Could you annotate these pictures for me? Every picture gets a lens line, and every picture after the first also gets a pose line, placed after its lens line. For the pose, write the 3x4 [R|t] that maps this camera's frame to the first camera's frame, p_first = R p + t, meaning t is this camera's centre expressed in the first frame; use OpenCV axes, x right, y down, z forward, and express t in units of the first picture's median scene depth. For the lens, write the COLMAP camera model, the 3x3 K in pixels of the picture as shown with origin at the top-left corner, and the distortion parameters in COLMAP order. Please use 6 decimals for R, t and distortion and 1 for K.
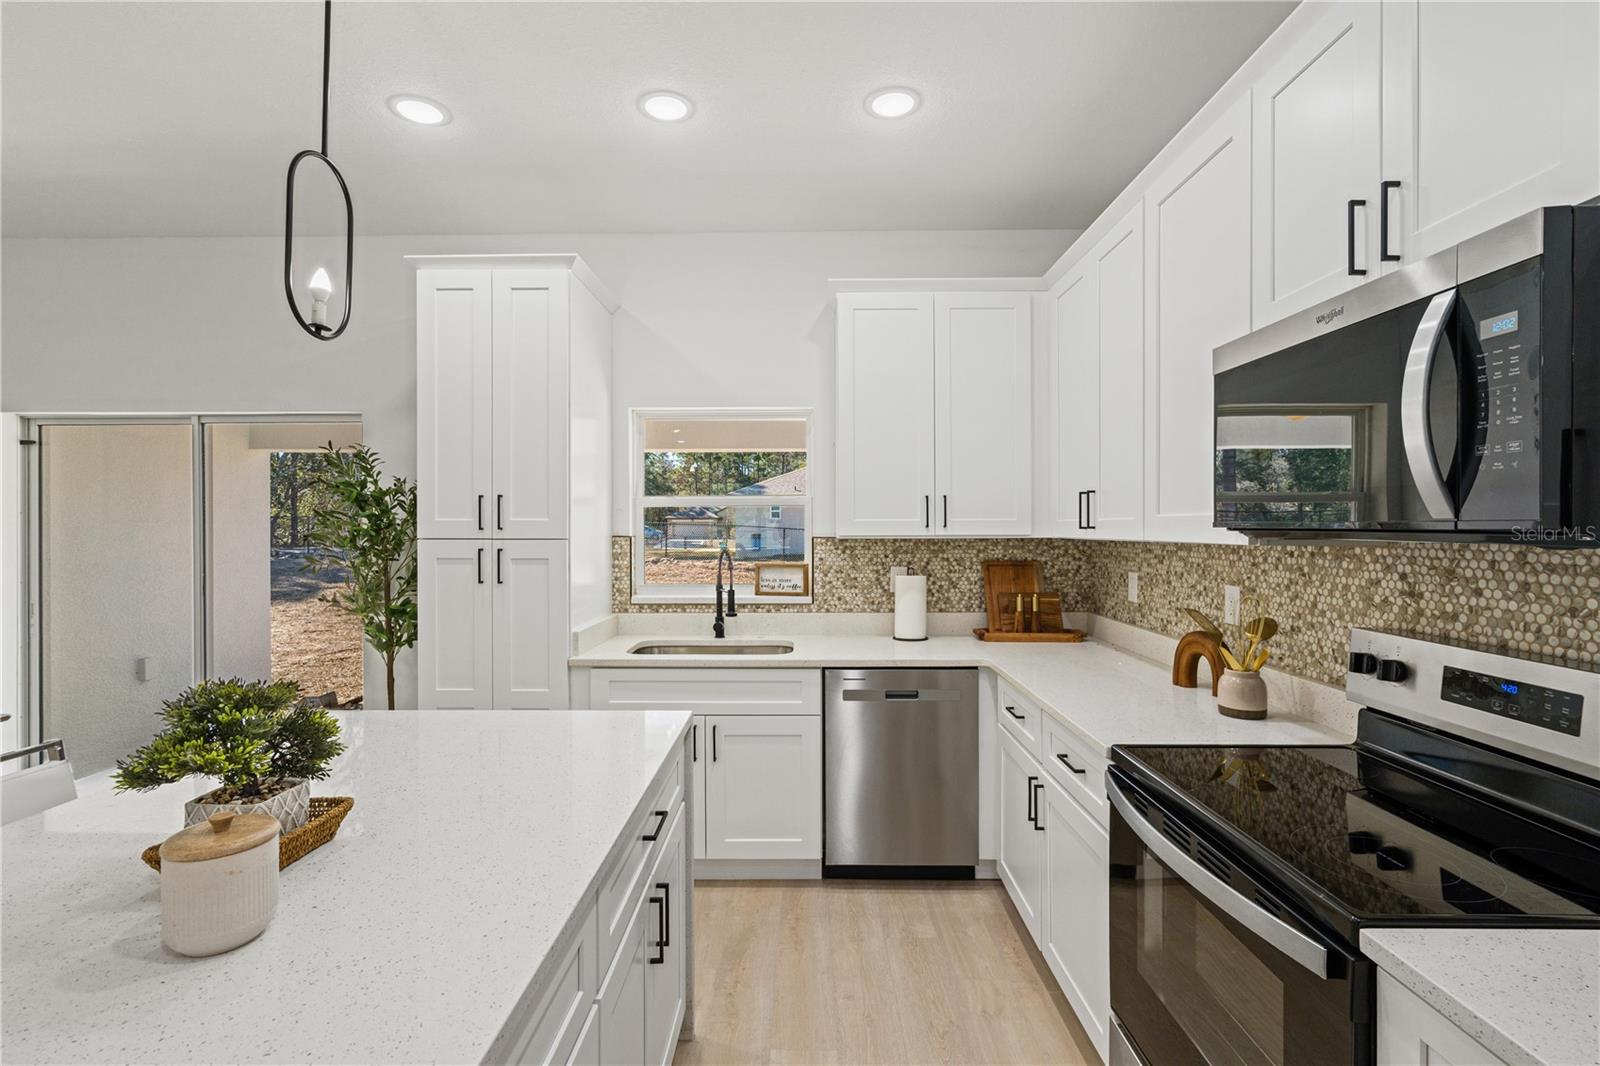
lens RADIAL K [[730.3, 0, 798.0], [0, 730.3, 532.7], [0, 0, 1]] dist [-0.005725, 0.001409]
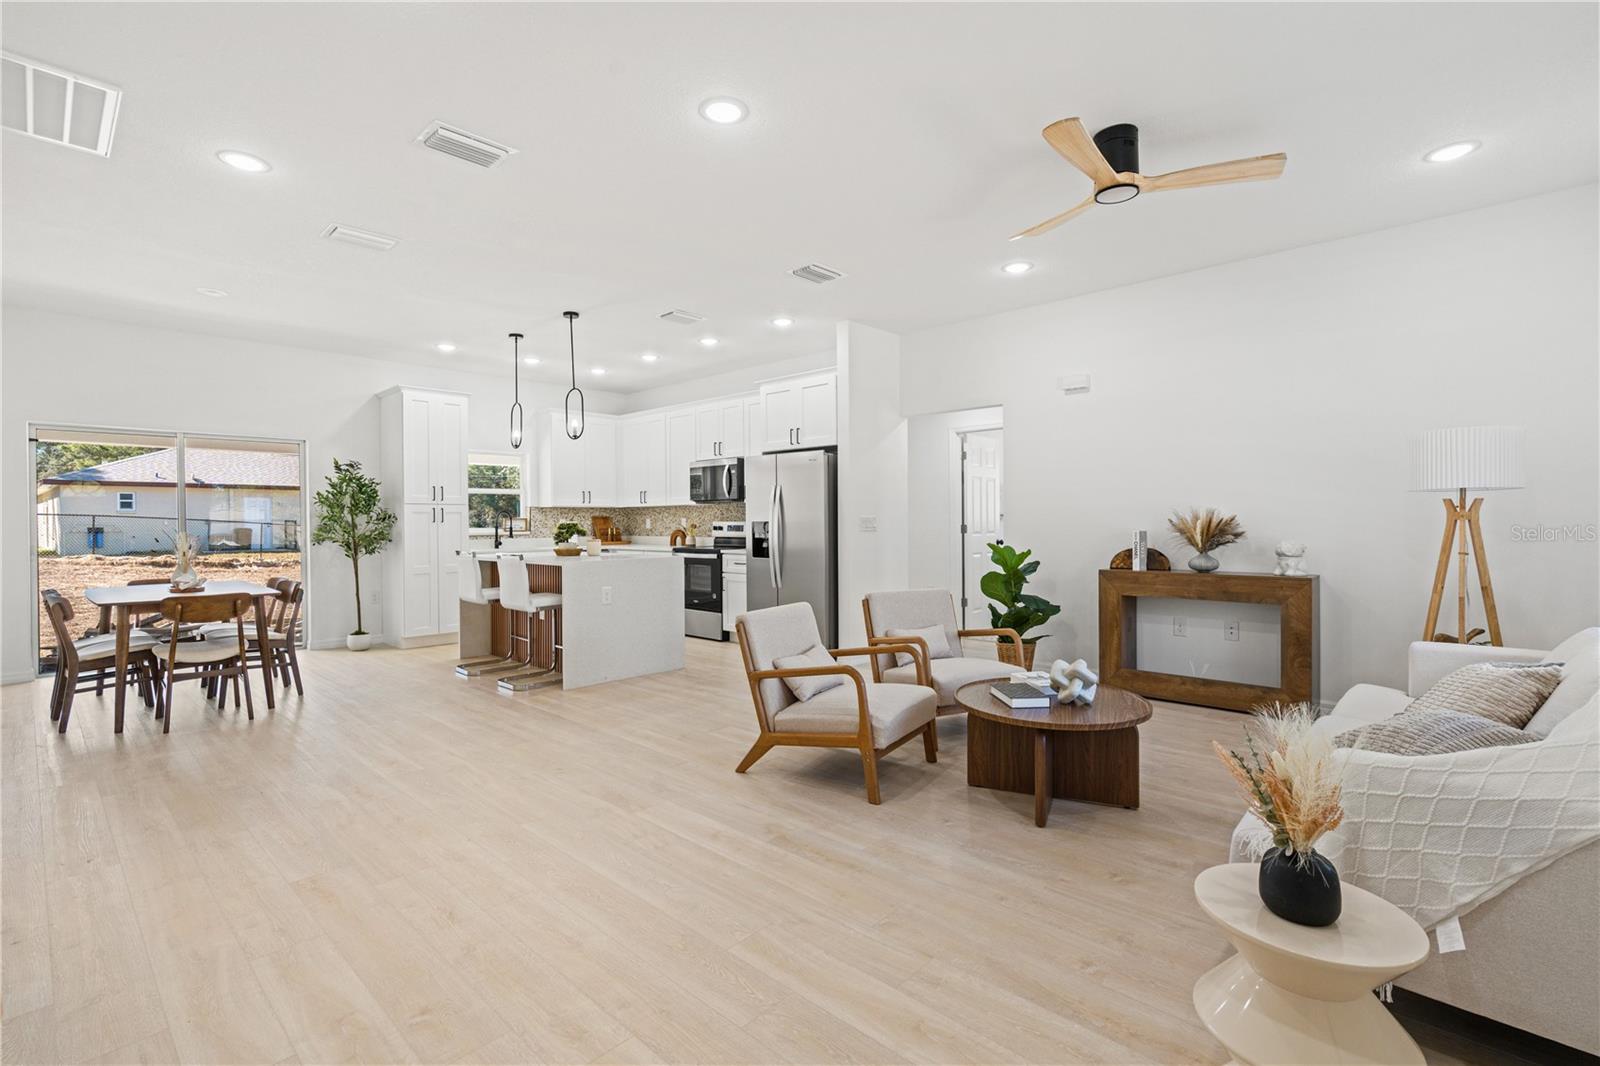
lens RADIAL K [[730.3, 0, 793.4], [0, 730.3, 529.1], [0, 0, 1]] dist [-0.005725, 0.001409]
pose [[0.674124, -0.011448, 0.738529, -1.410011], [0.011828, 0.999919, 0.004703, 0.093857], [-0.738523, 0.005565, 0.674205, -1.527223]]
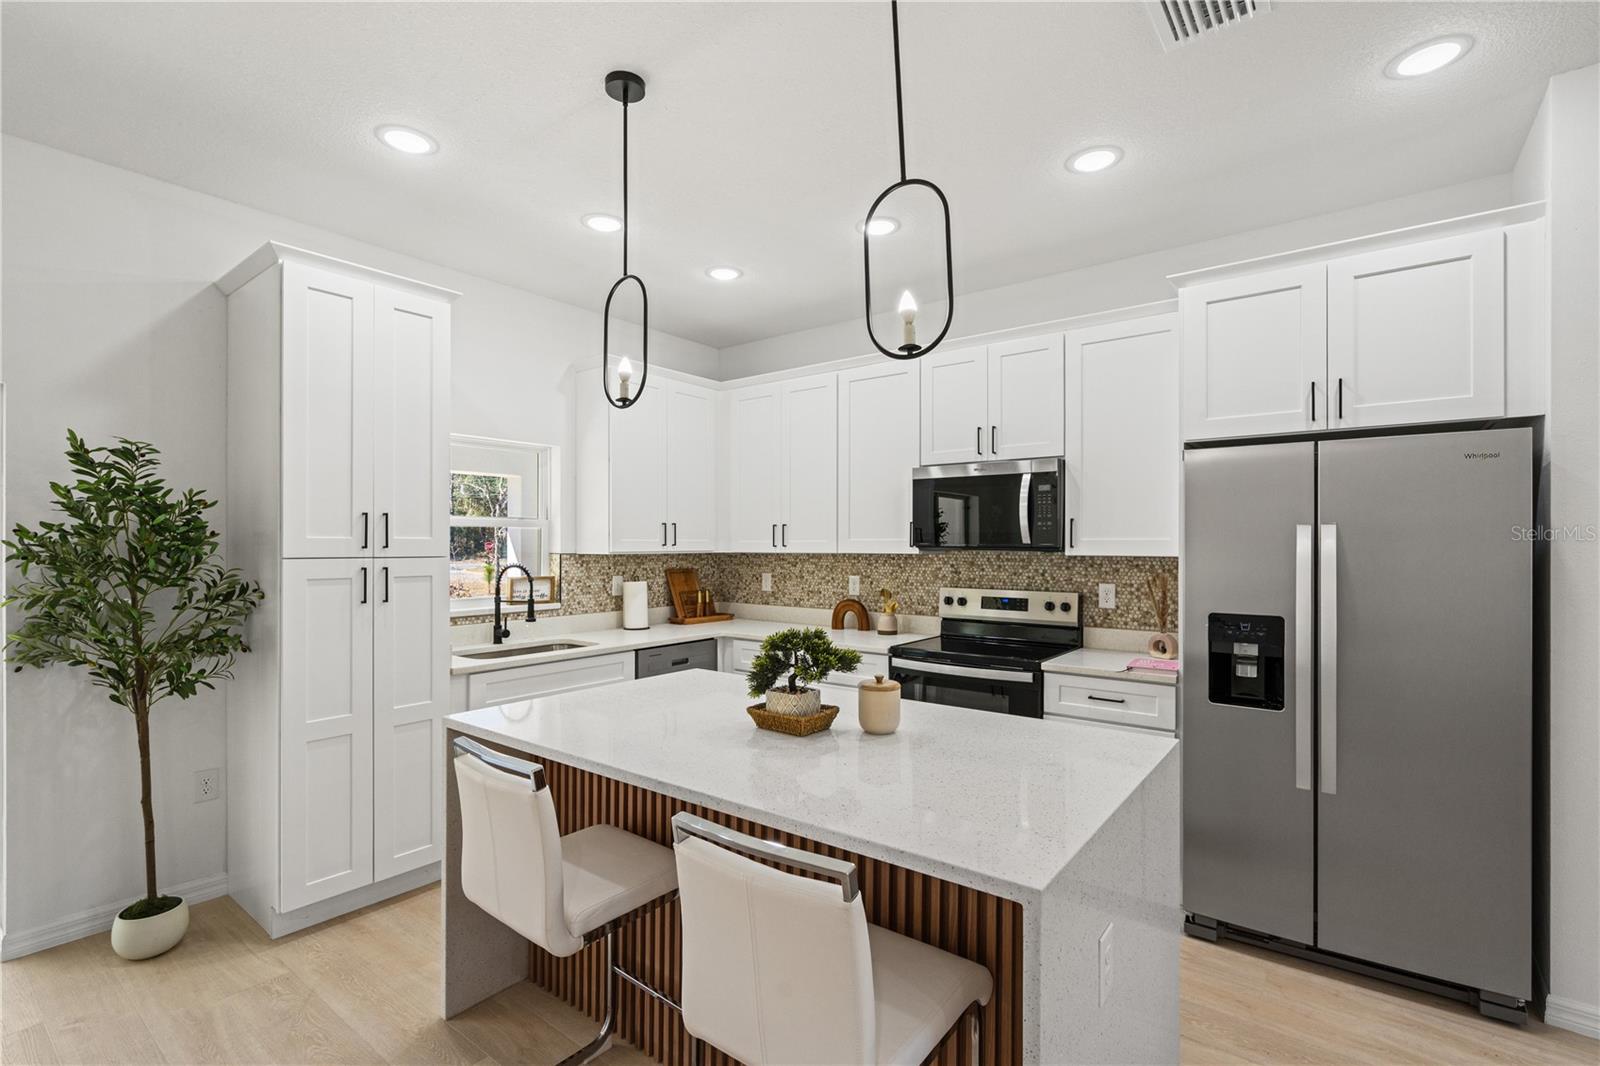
lens RADIAL K [[730.3, 0, 795.9], [0, 730.3, 548.0], [0, 0, 1]] dist [-0.005725, 0.001409]
pose [[0.597178, -0.002278, 0.802106, -0.855510], [0.004722, 0.999989, -0.000676, -0.000796], [-0.802095, 0.004192, 0.597182, -0.042773]]
